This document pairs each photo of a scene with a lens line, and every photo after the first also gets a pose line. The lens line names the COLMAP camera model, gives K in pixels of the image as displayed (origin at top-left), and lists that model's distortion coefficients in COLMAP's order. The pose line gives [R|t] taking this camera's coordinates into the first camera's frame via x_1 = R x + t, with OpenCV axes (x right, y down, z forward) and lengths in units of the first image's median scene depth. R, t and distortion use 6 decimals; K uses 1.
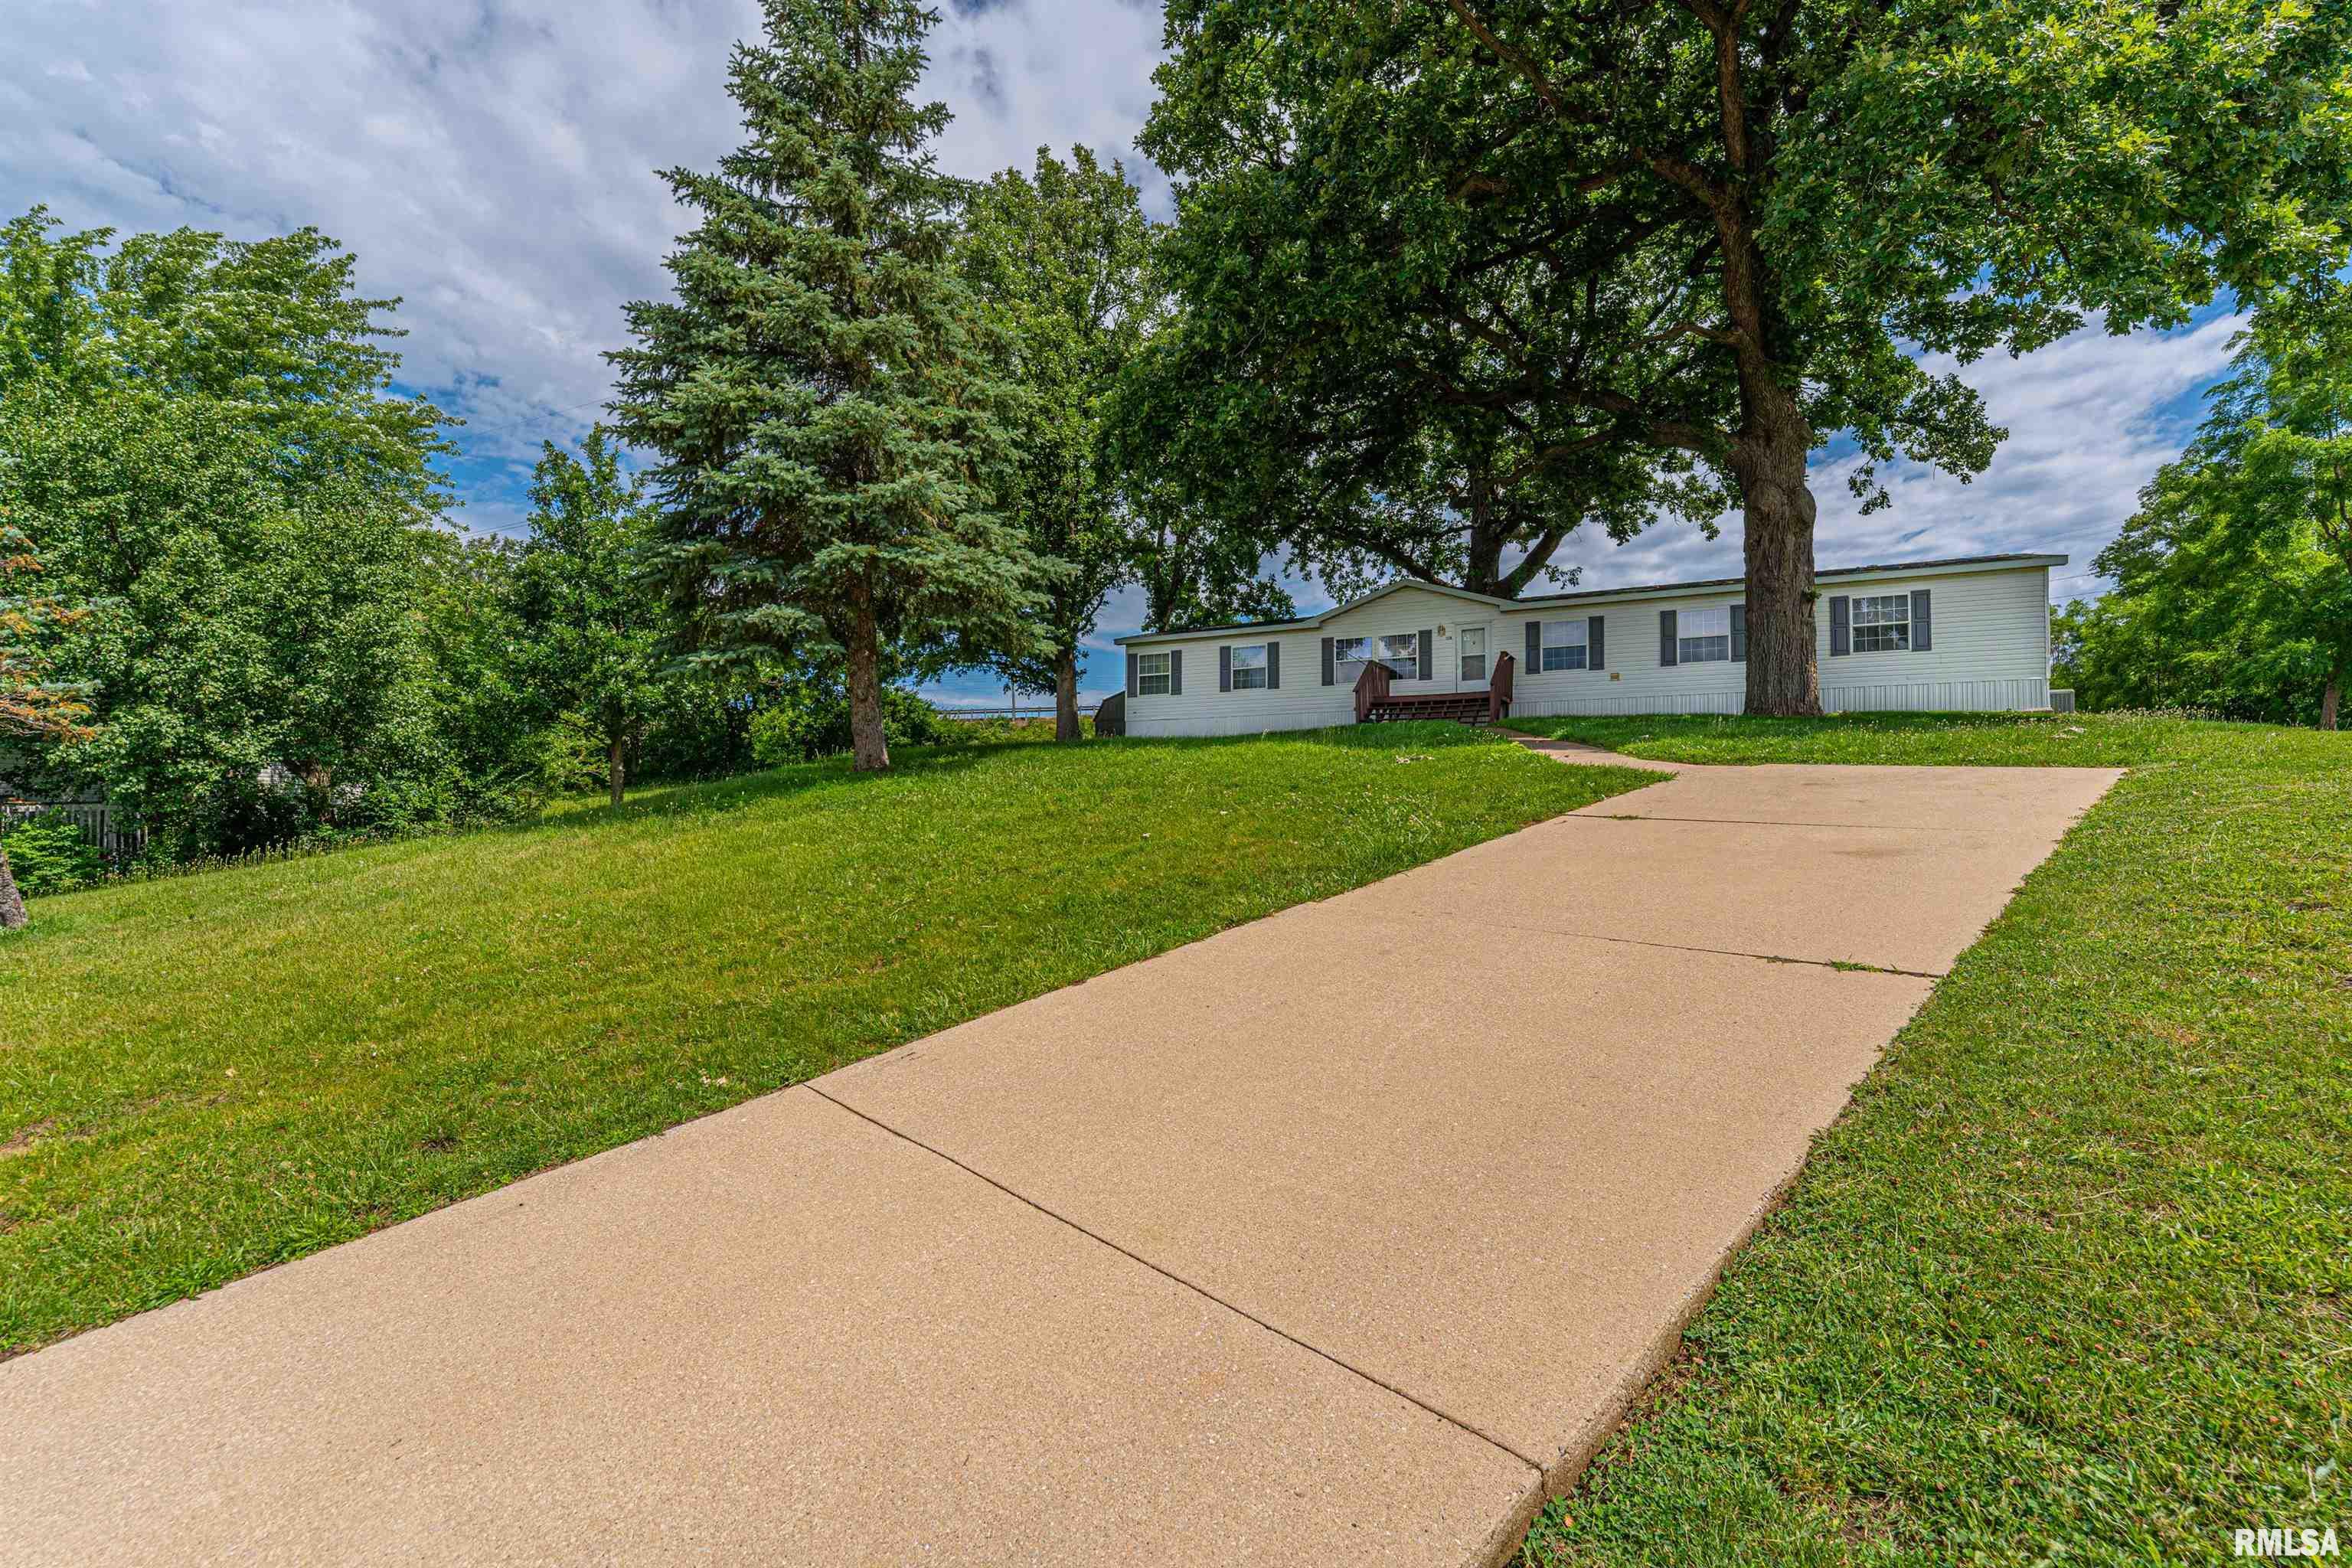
lens RADIAL K [[1015.1, 0, 1172.9], [0, 1015.1, 786.9], [0, 0, 1]] dist [0.000399, 0.000052]
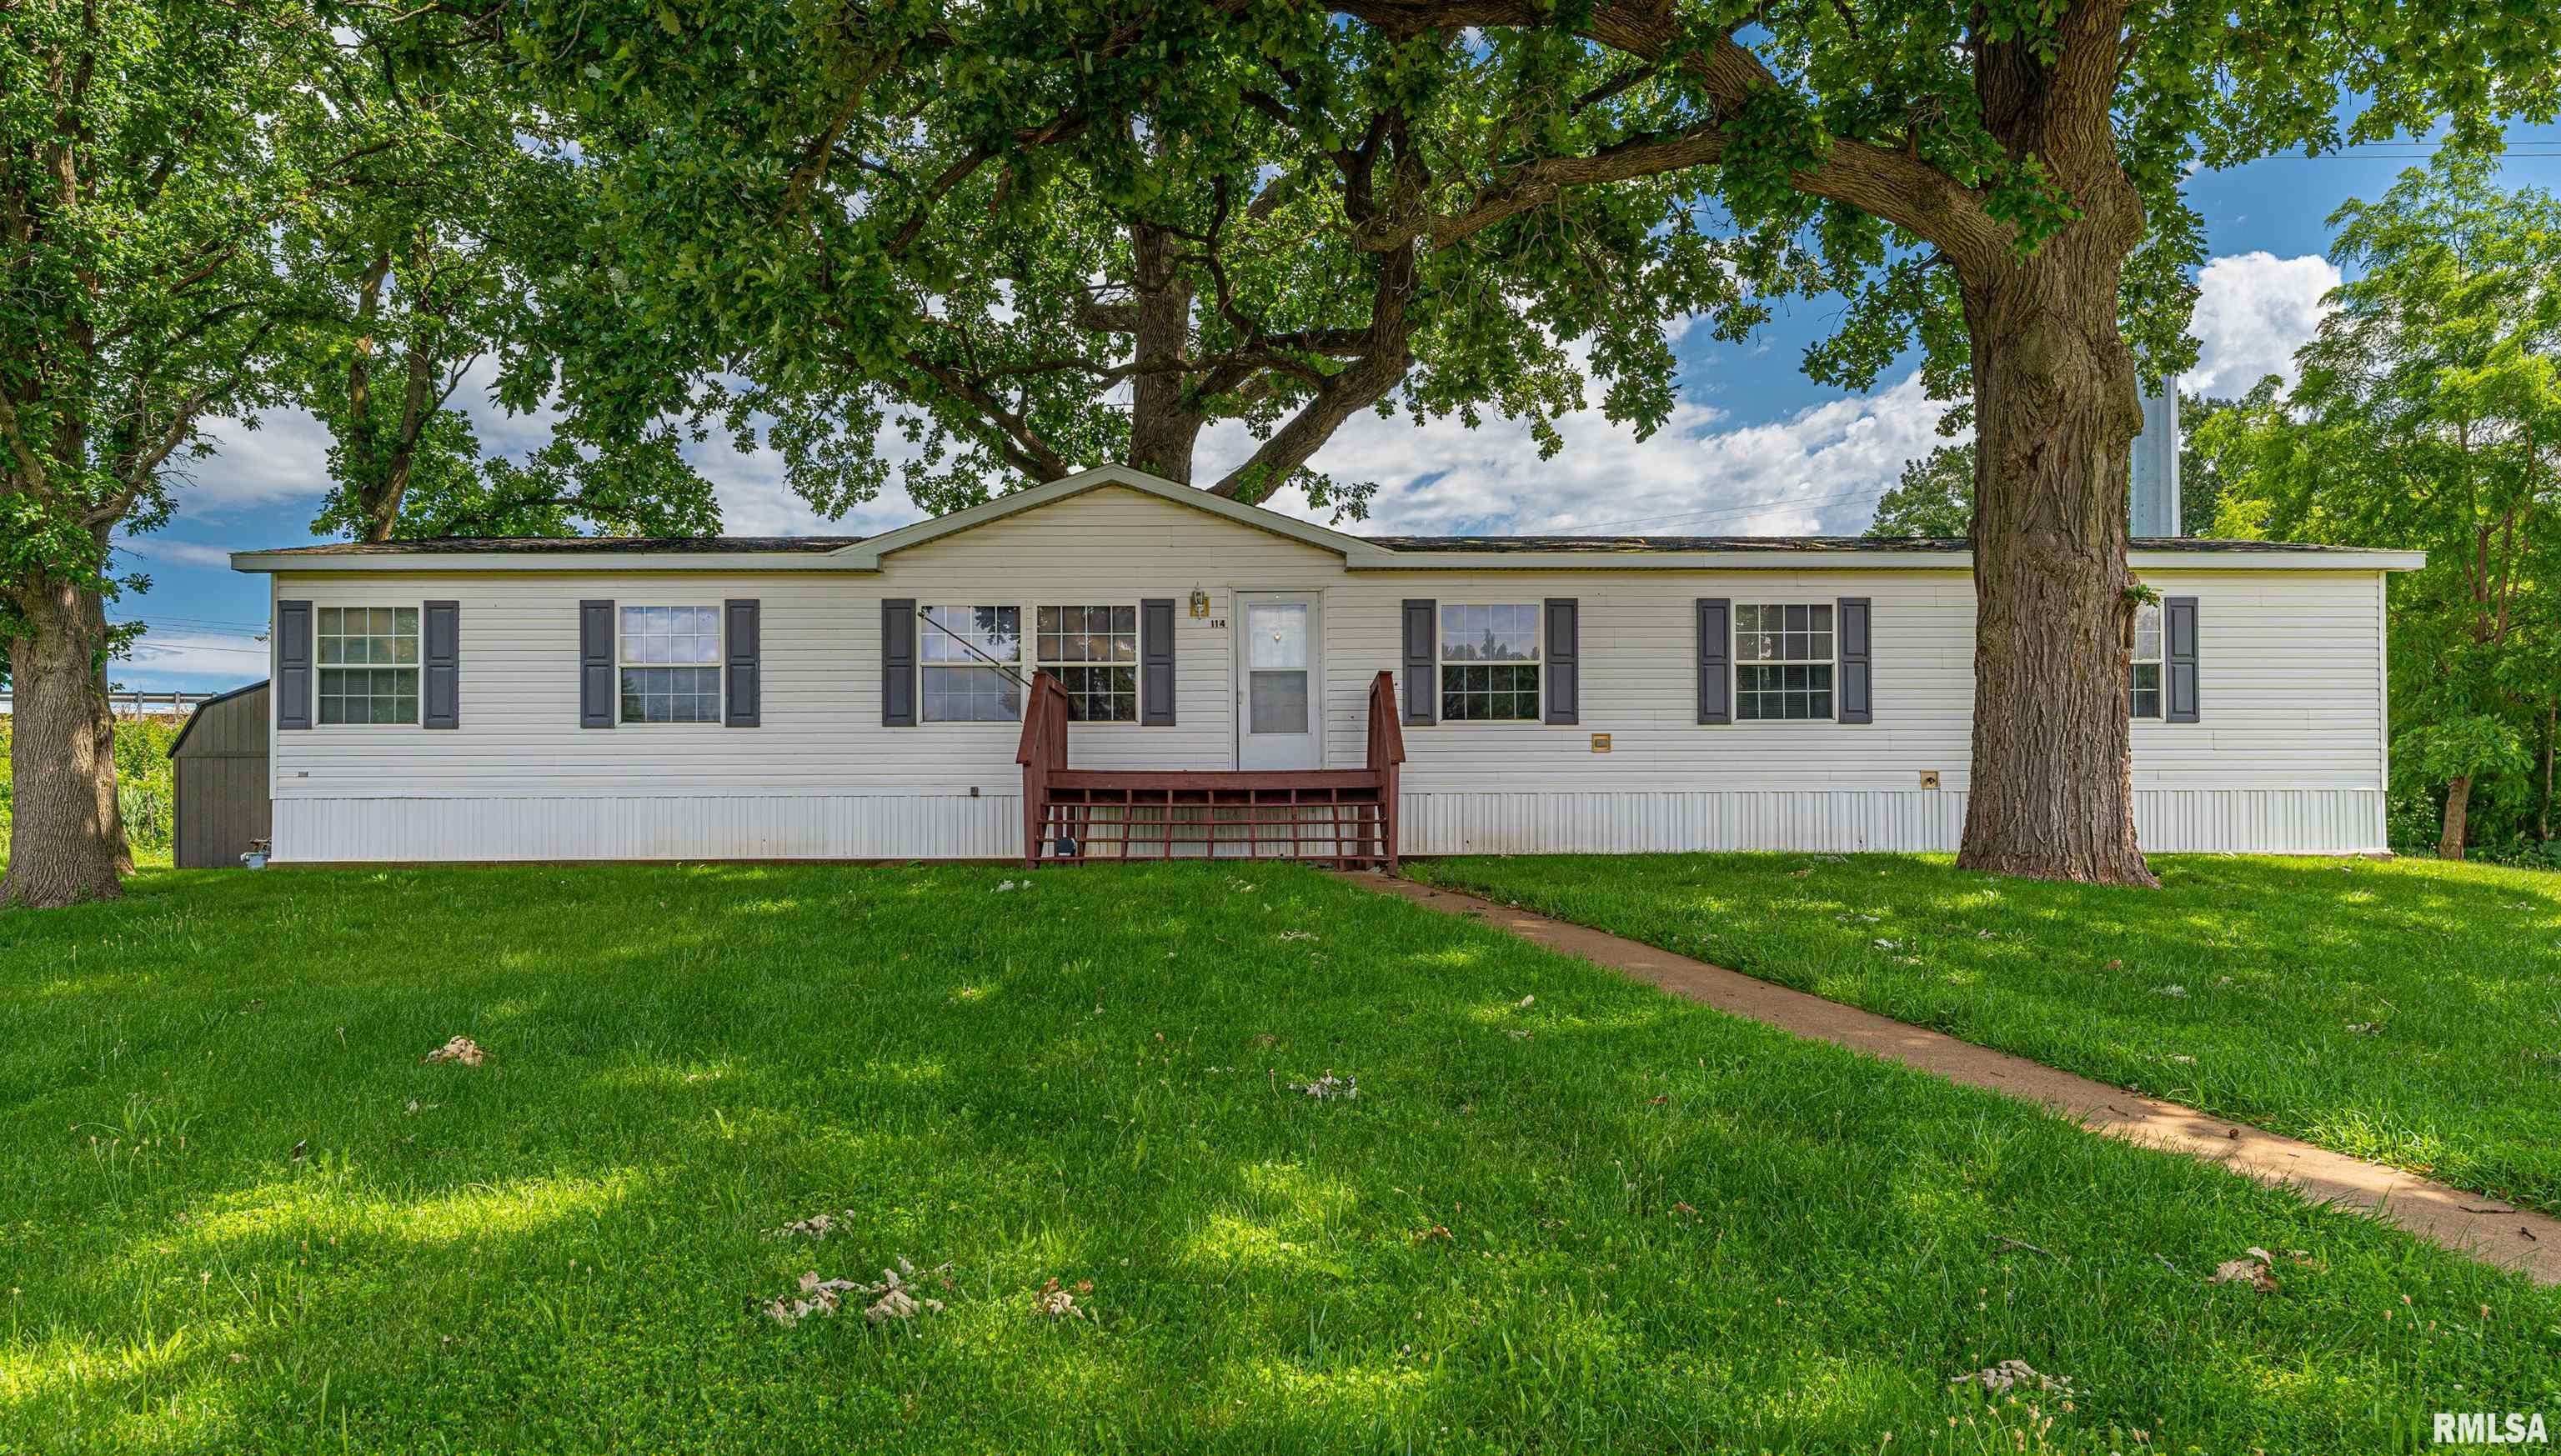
lens RADIAL K [[1754.7, 0, 1292.7], [0, 1754.7, 842.3], [0, 0, 1]] dist [-0.006685, -0.001577]
pose [[0.880994, 0.006006, 0.473090, -0.019900], [-0.005649, 0.999982, -0.002174, -0.045805], [-0.473094, -0.000757, 0.881012, 0.292907]]
